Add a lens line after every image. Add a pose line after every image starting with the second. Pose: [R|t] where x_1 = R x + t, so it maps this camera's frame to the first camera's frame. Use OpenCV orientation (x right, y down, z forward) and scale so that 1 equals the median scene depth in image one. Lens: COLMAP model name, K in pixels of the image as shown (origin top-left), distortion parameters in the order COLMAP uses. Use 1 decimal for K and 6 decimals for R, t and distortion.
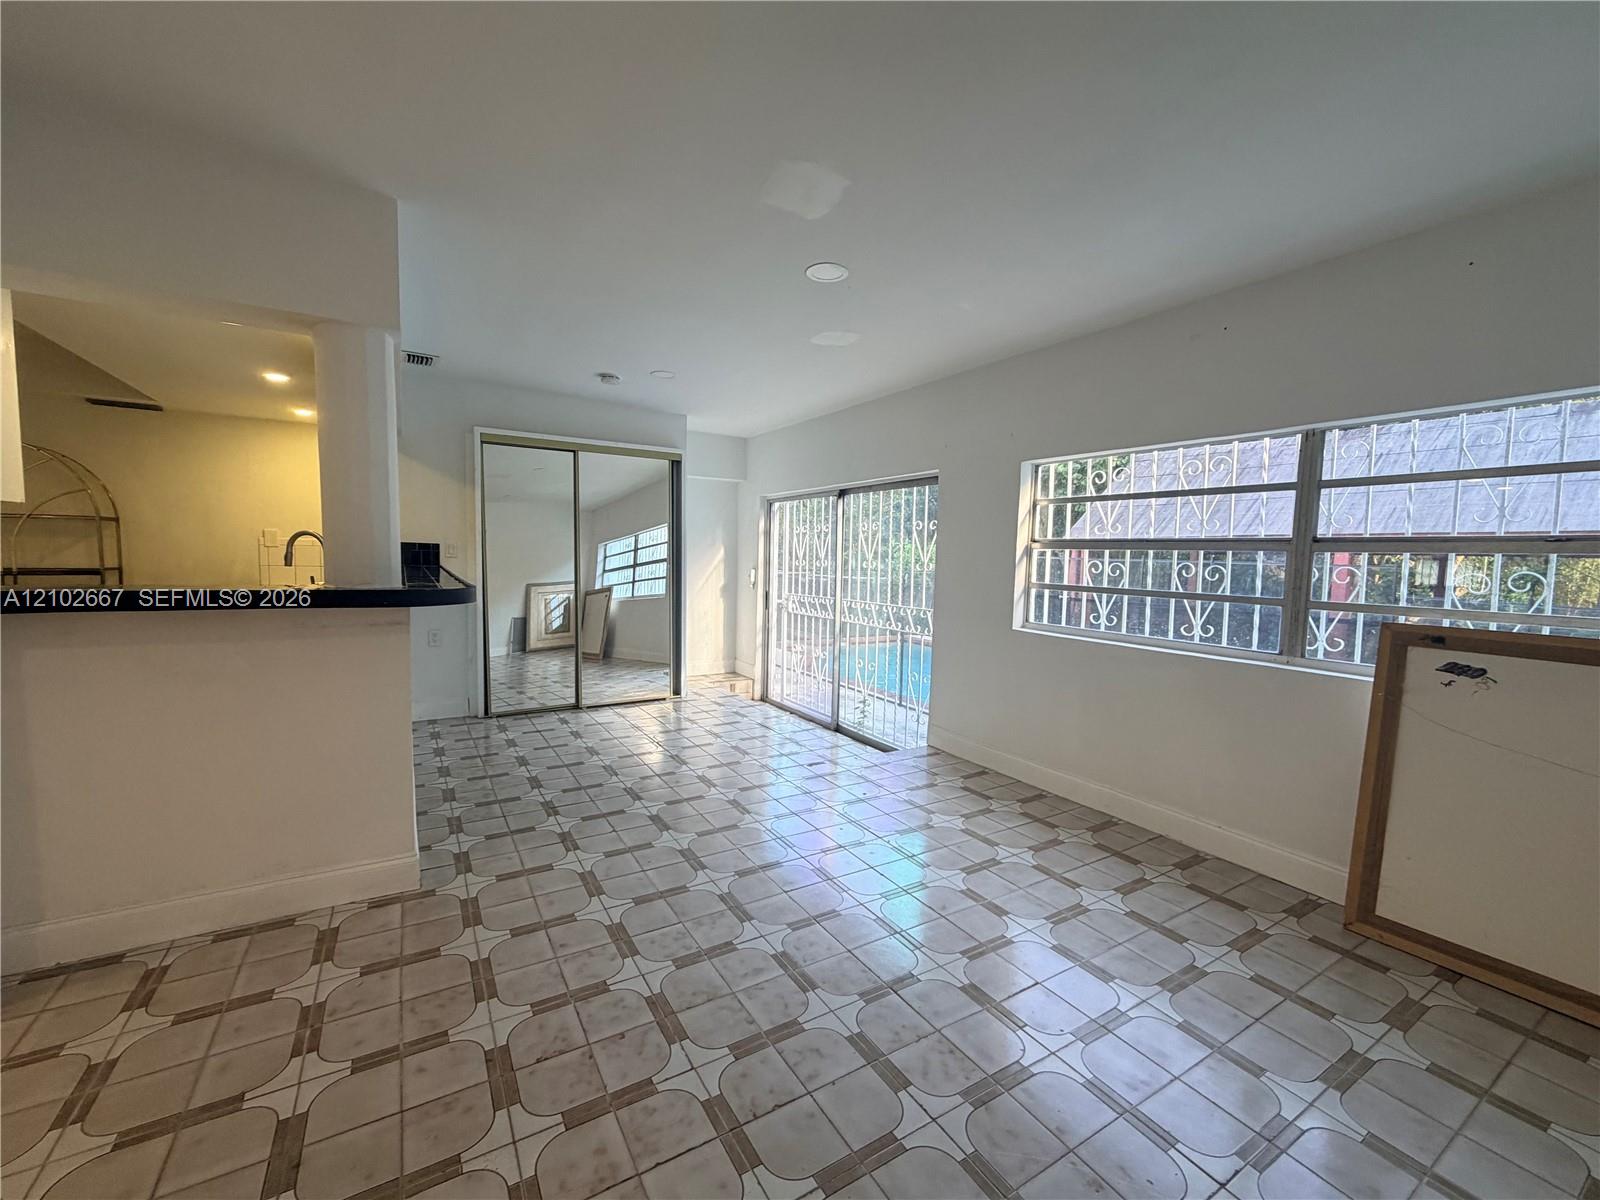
lens RADIAL K [[646.4, 0, 802.4], [0, 646.4, 608.9], [0, 0, 1]] dist [-0.003183, 0.000368]
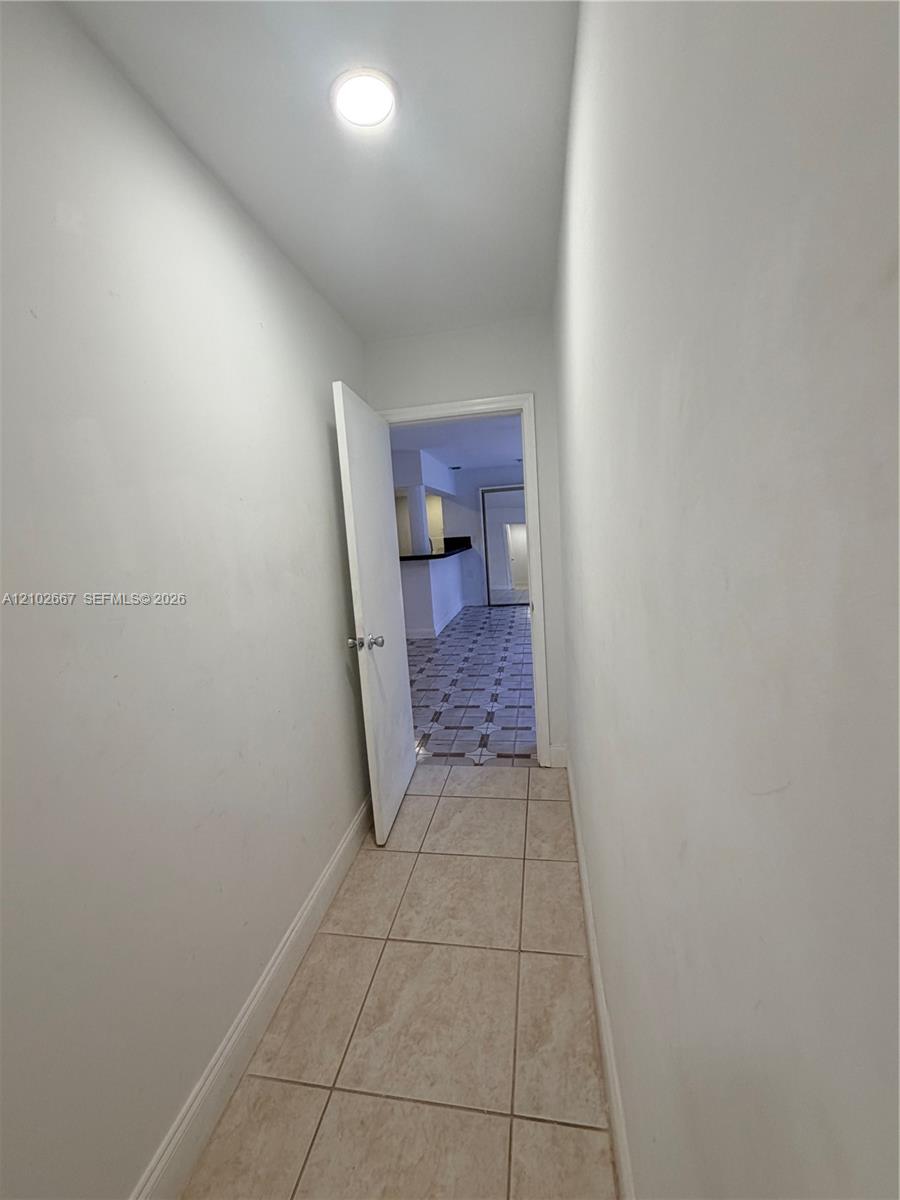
lens RADIAL K [[484.8, 0, 447.1], [0, 484.8, 608.8], [0, 0, 1]] dist [-0.003183, 0.000368]
pose [[0.747919, 0.029421, -0.663137, 1.041115], [0.026428, 0.996905, 0.074037, 0.061594], [0.663263, -0.072899, 0.744827, -0.796634]]
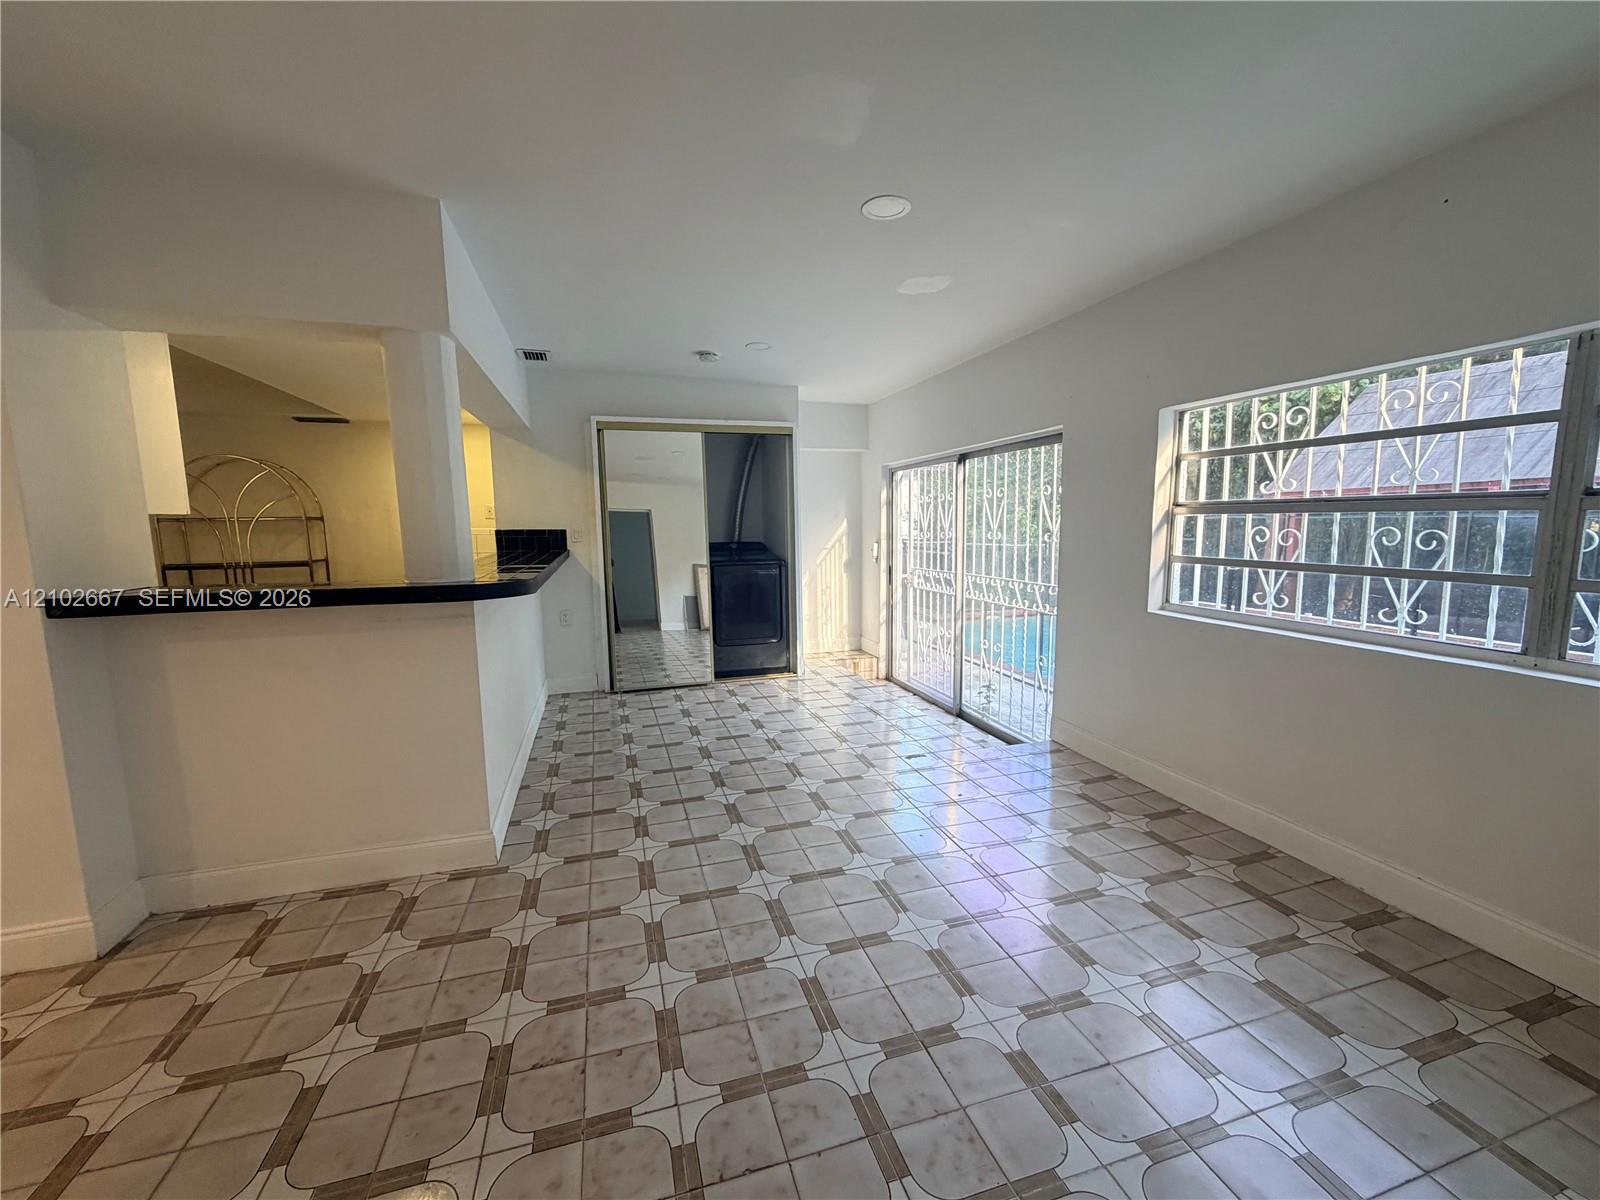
lens RADIAL K [[646.4, 0, 802.2], [0, 646.4, 608.3], [0, 0, 1]] dist [-0.003183, 0.000368]
pose [[0.967983, -0.002315, -0.251004, 0.135649], [0.014346, 0.998833, 0.046116, -0.024153], [0.250604, -0.048241, 0.966887, 0.101827]]
